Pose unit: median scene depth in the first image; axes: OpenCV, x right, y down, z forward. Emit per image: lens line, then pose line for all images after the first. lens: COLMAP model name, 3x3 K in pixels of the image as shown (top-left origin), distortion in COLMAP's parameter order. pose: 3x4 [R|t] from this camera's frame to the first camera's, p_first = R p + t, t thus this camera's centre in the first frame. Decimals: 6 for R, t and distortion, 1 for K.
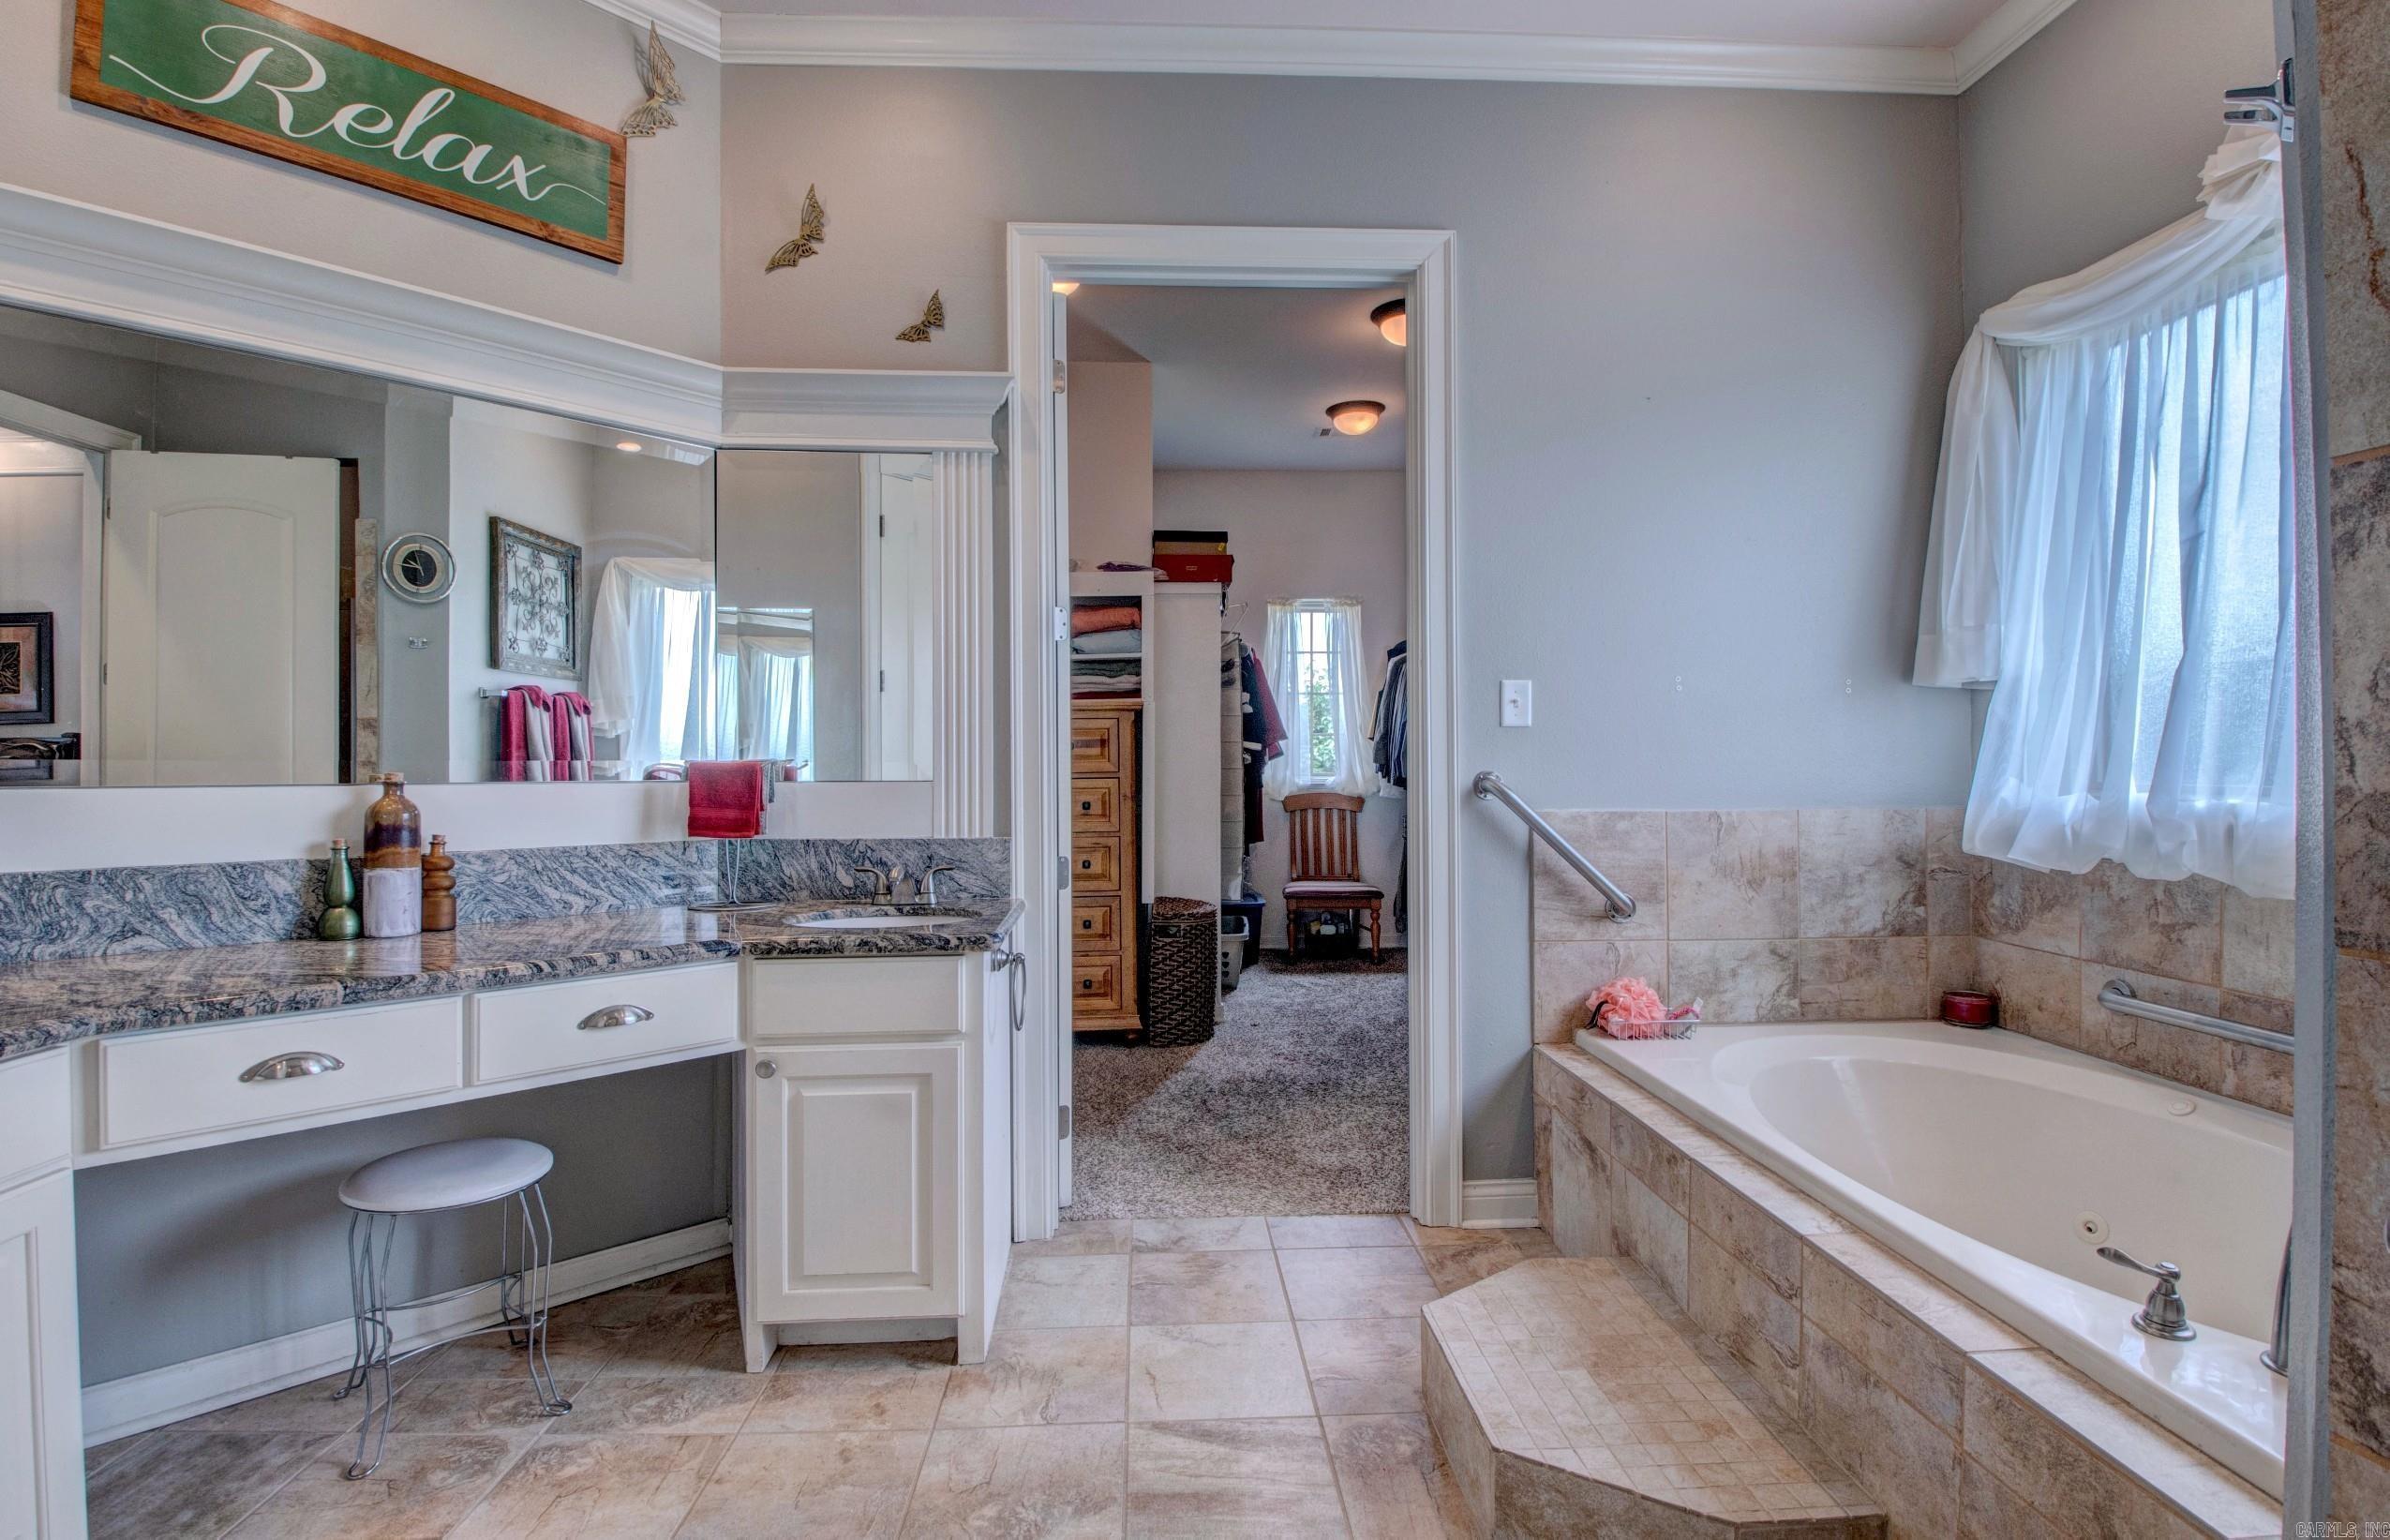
lens RADIAL K [[1118.8, 0, 1189.1], [0, 1118.8, 757.4], [0, 0, 1]] dist [0.015928, -0.029078]
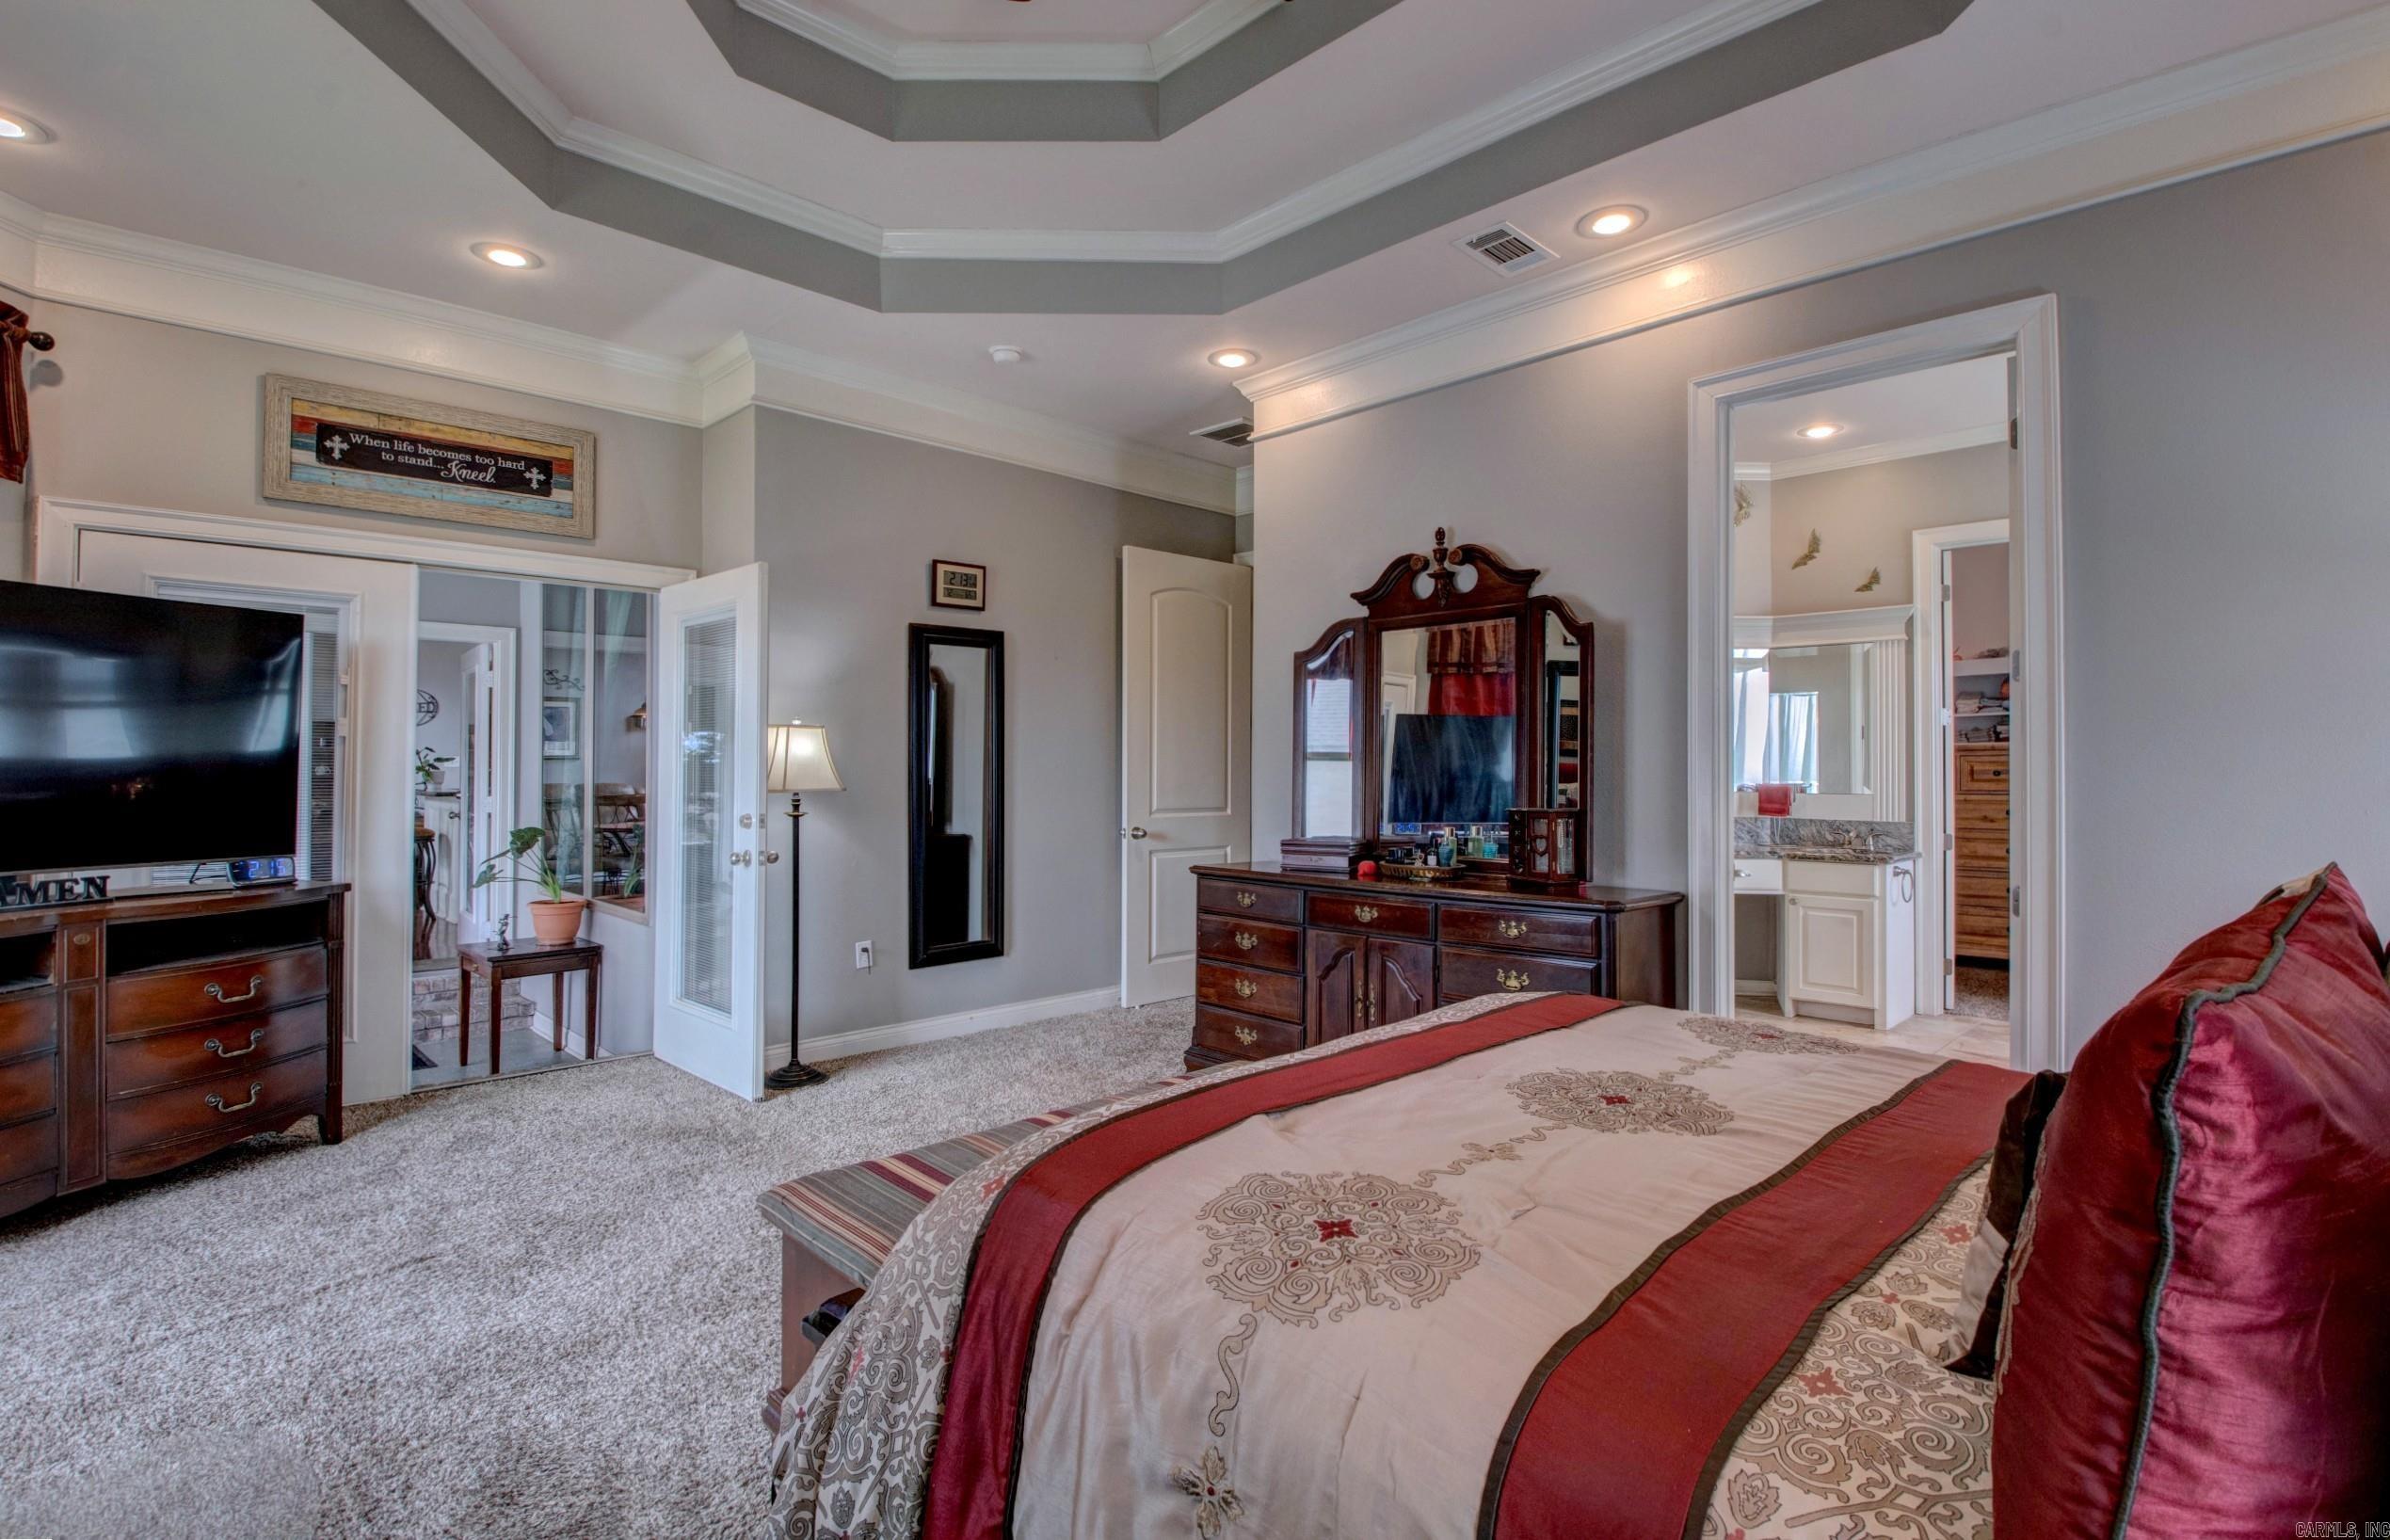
lens RADIAL K [[1118.8, 0, 1189.1], [0, 1118.8, 757.4], [0, 0, 1]] dist [0.015928, -0.029078]
pose [[0.663656, 0.000649, -0.748038, 0.521644], [0.000318, 0.999999, 0.001150, -0.053705], [0.748038, -0.001001, 0.663655, -1.449403]]
